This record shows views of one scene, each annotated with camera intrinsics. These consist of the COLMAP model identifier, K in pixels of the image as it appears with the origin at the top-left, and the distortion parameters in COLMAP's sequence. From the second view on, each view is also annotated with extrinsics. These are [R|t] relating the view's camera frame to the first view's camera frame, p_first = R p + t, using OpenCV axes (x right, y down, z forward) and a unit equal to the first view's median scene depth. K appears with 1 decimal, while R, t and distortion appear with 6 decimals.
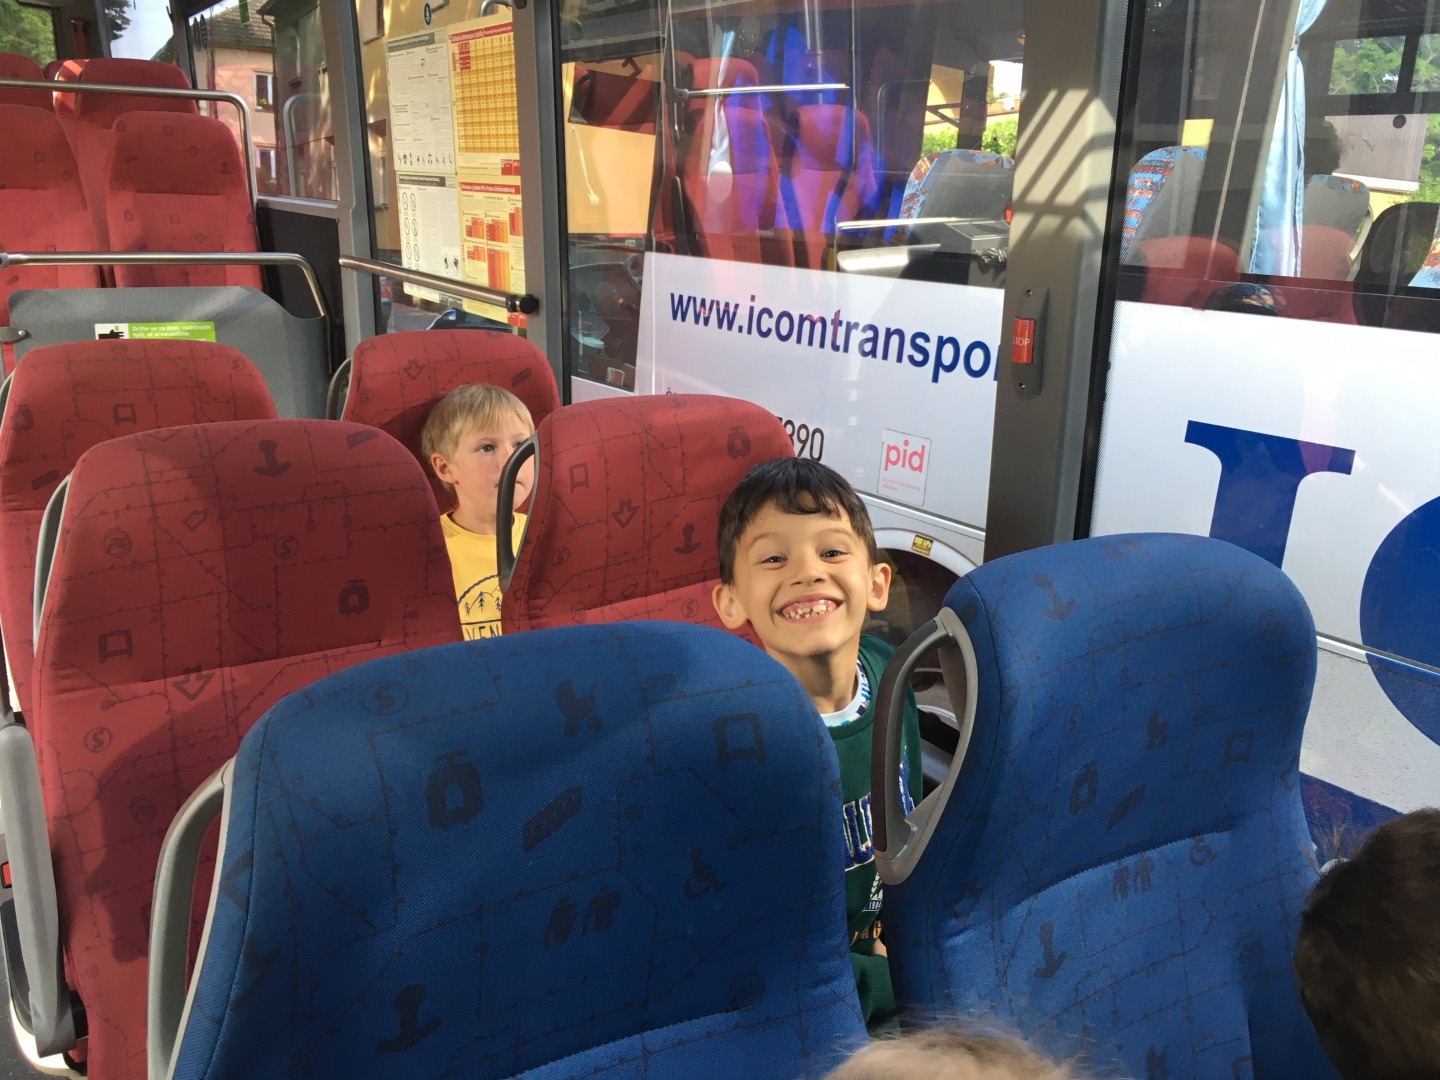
lens RADIAL K [[1226.6, 0, 721.2], [0, 1226.6, 538.8], [0, 0, 1]] dist [0.086064, -0.127435]
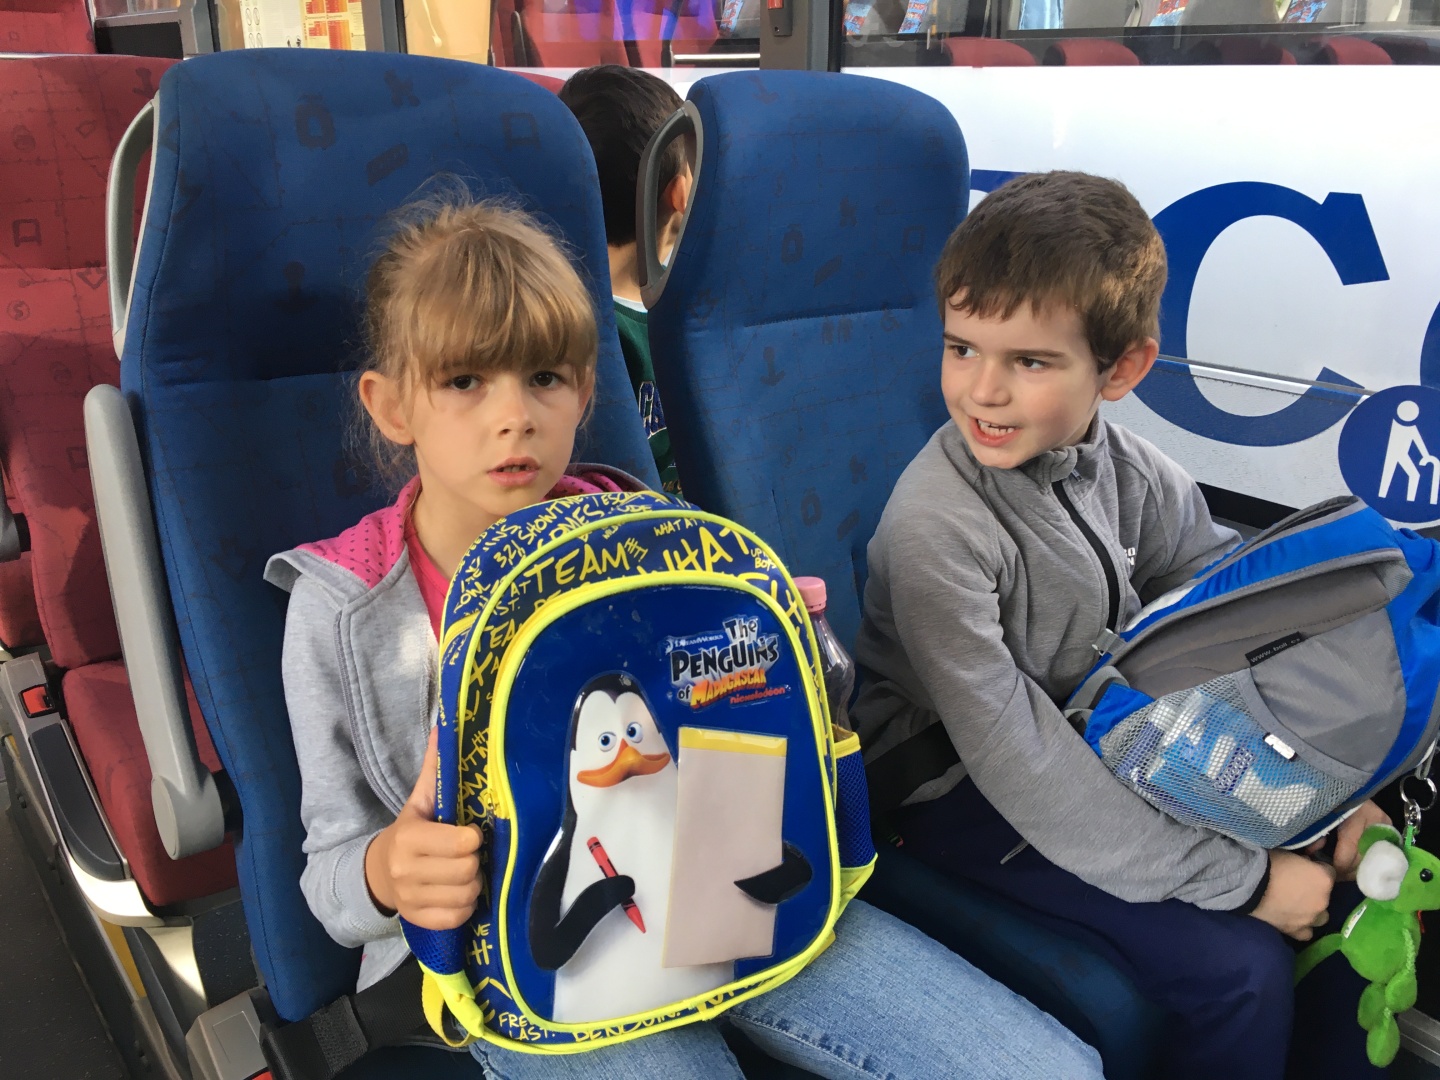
lens RADIAL K [[1226.6, 0, 721.2], [0, 1226.6, 538.8], [0, 0, 1]] dist [0.086064, -0.127435]
pose [[0.994177, -0.045954, 0.097466, 0.049398], [0.039030, 0.996655, 0.071799, 0.319583], [-0.100440, -0.067577, 0.992646, -0.280495]]
